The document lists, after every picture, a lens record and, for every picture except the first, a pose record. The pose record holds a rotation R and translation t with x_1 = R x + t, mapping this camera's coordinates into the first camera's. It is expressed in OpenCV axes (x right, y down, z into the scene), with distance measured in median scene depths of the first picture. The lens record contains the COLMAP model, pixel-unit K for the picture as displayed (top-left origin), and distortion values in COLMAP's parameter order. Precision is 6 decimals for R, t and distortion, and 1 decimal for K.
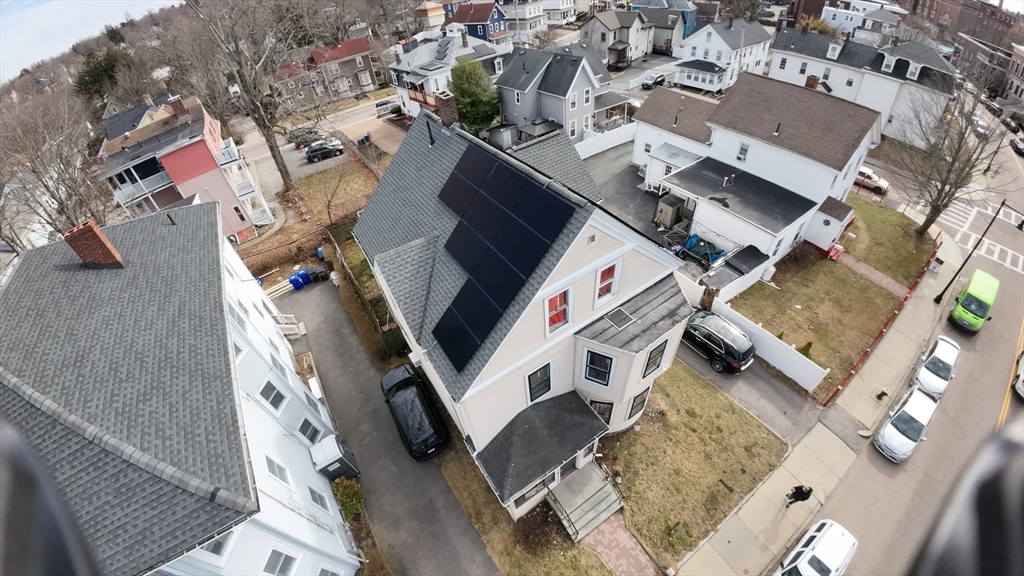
lens RADIAL K [[378.2, 0, 509.1], [0, 378.2, 288.6], [0, 0, 1]] dist [-0.121791, 0.010674]
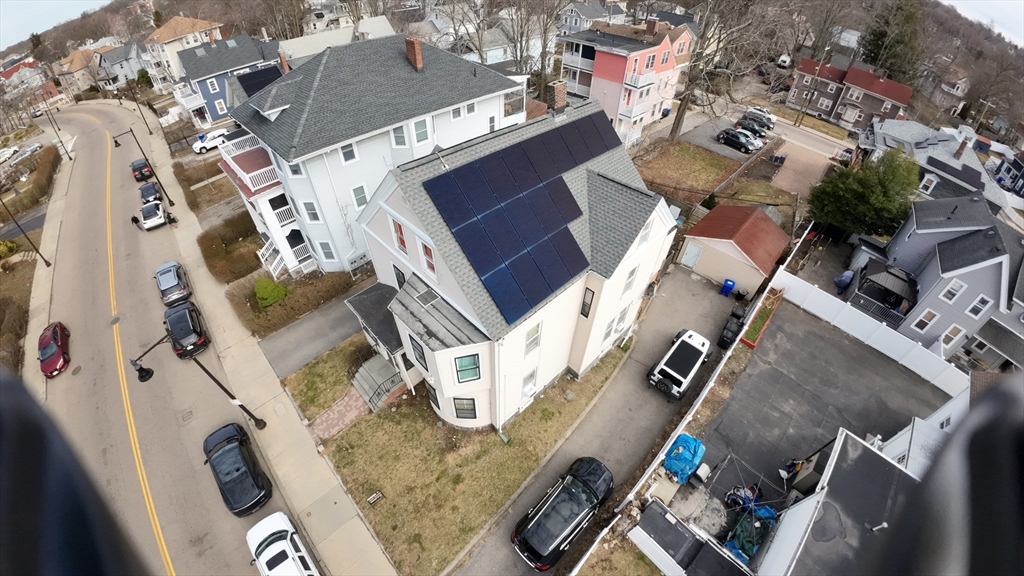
lens RADIAL K [[378.2, 0, 509.1], [0, 378.2, 288.6], [0, 0, 1]] dist [-0.121791, 0.010674]
pose [[0.189019, 0.756329, -0.626289, 0.755324], [-0.699660, 0.551244, 0.454539, -0.456606], [0.689020, 0.352273, 0.633369, 0.319956]]
